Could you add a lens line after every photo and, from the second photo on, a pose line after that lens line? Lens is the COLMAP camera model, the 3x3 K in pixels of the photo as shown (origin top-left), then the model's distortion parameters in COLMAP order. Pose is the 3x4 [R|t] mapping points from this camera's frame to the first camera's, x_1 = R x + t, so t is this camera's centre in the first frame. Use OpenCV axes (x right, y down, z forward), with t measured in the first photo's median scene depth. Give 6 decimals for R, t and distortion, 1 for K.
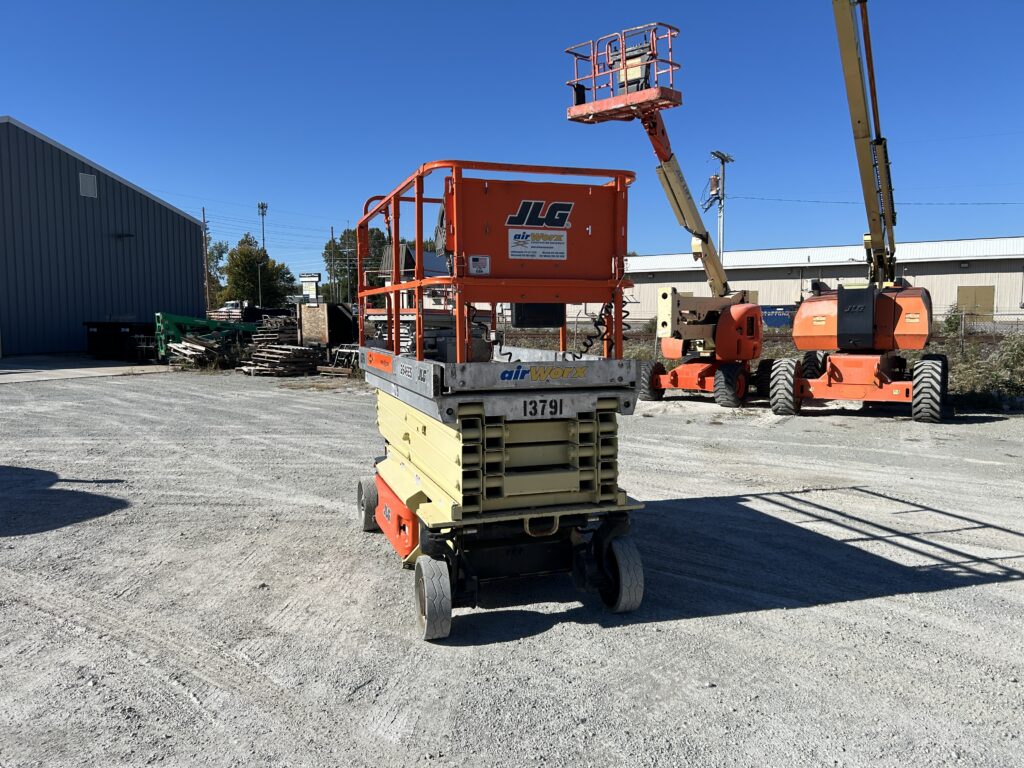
lens RADIAL K [[769.2, 0, 491.6], [0, 769.2, 381.4], [0, 0, 1]] dist [0.051992, -0.054660]
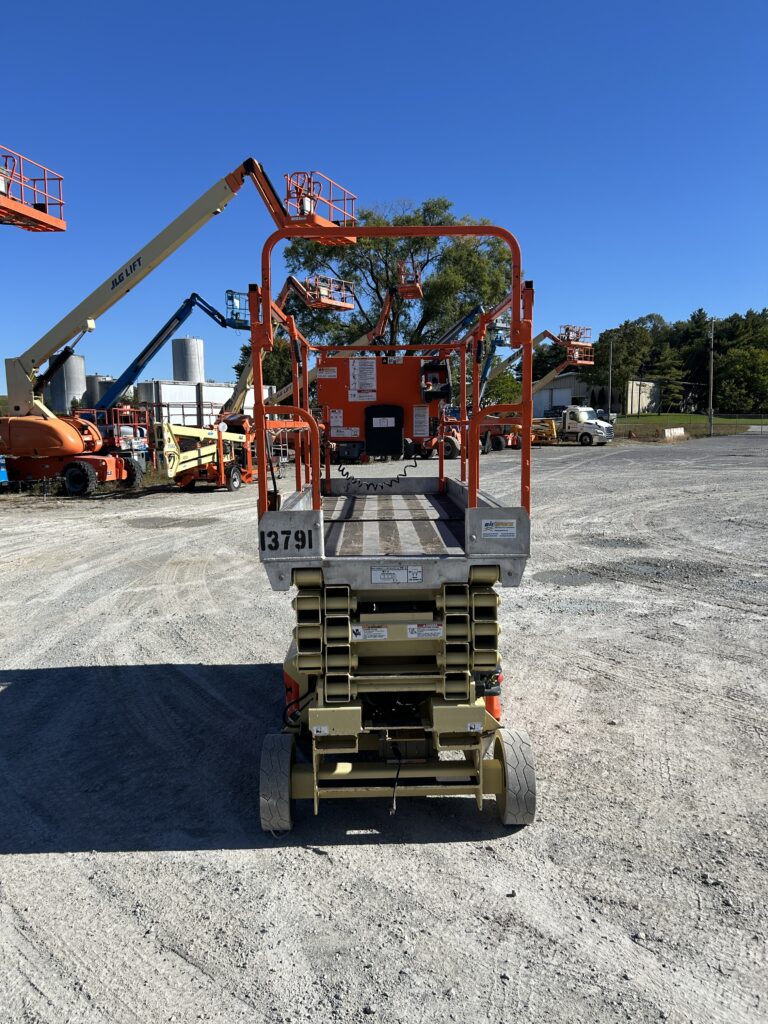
lens RADIAL K [[769.2, 0, 400.3], [0, 769.2, 525.3], [0, 0, 1]] dist [0.051992, -0.054660]
pose [[-0.964472, -0.021088, 0.263340, -0.324101], [0.035214, 0.977652, 0.207258, -0.221382], [-0.261826, 0.209168, -0.942176, 2.193892]]
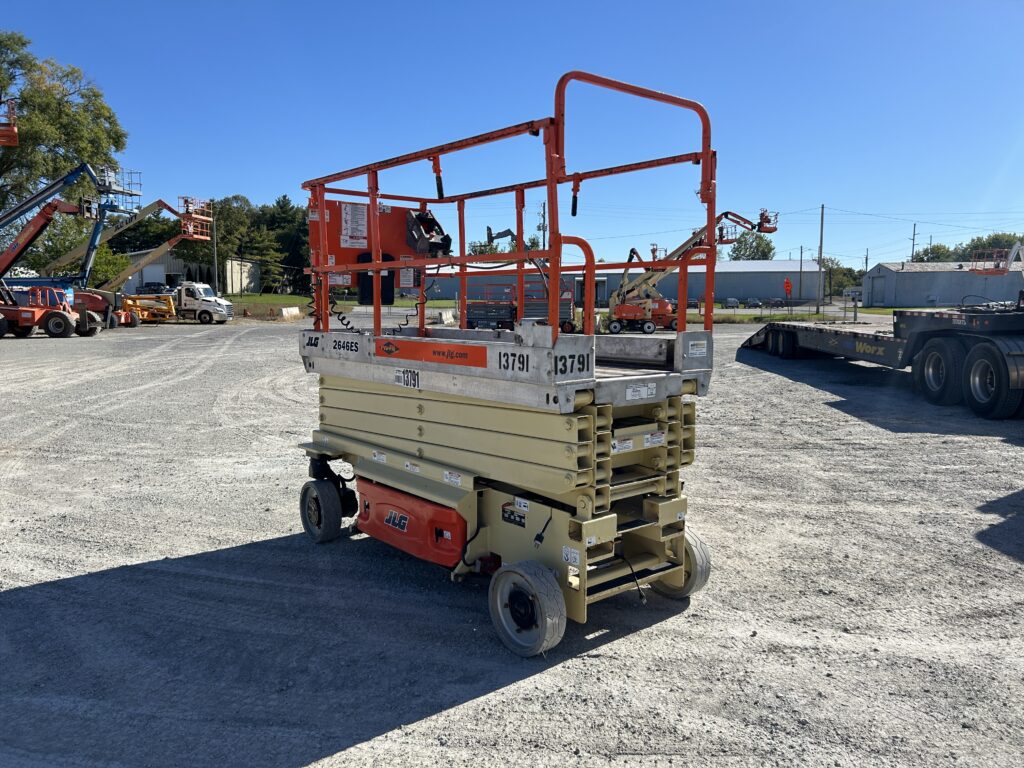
lens RADIAL K [[761.5, 0, 526.9], [0, 761.5, 384.3], [0, 0, 1]] dist [0.038916, -0.037028]
pose [[-0.917738, 0.040936, -0.395072, 0.336389], [-0.033895, 0.982974, 0.180589, -0.174480], [0.395738, 0.179125, -0.900725, 2.209621]]
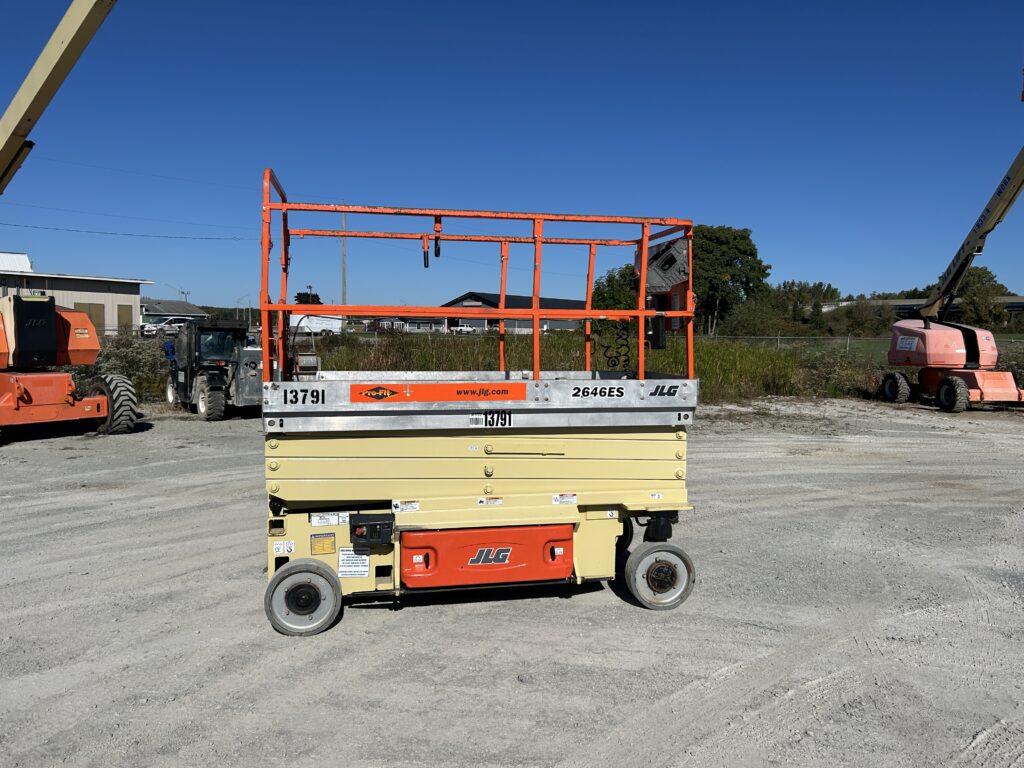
lens RADIAL K [[789.3, 0, 512.0], [0, 789.3, 384.0], [0, 0, 1]] dist [0.047898, -0.002056]
pose [[0.100841, -0.062964, 0.992908, -1.237826], [0.073106, 0.995766, 0.055721, -0.098514], [-0.992213, 0.066969, 0.105017, 1.016361]]
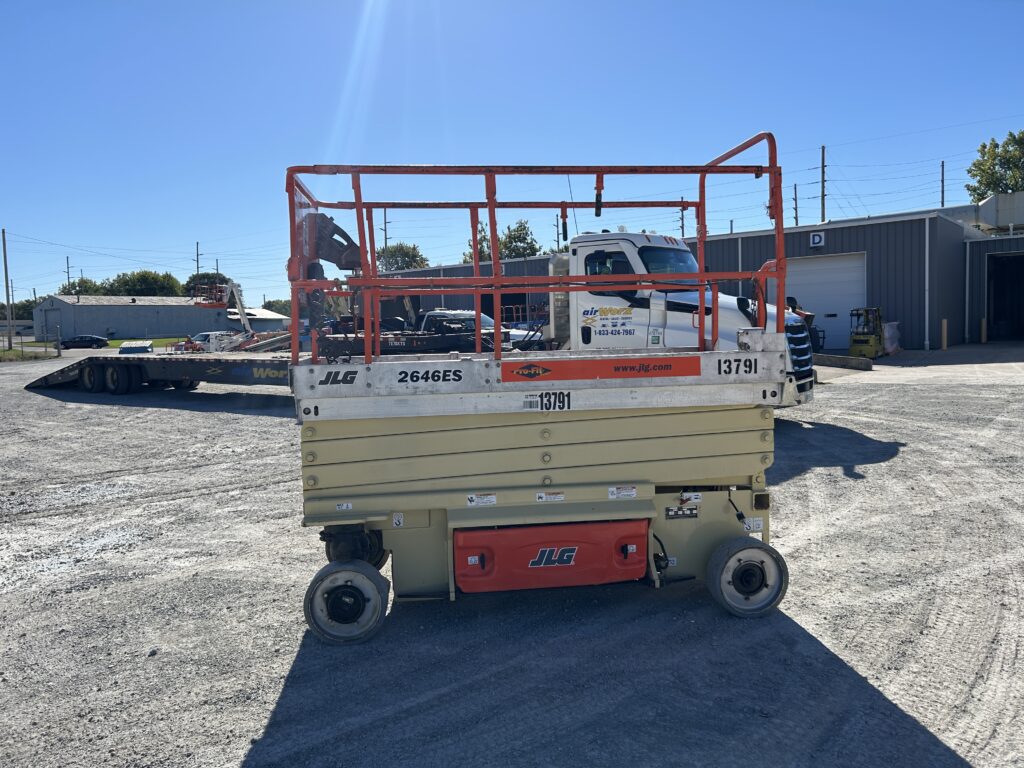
lens RADIAL K [[753.2, 0, 506.4], [0, 753.2, 383.9], [0, 0, 1]] dist [0.045179, -0.037926]
pose [[-0.177050, 0.079592, -0.980978, 1.000437], [-0.055330, 0.994343, 0.090663, -0.098157], [0.982645, 0.070329, -0.171645, 1.345725]]
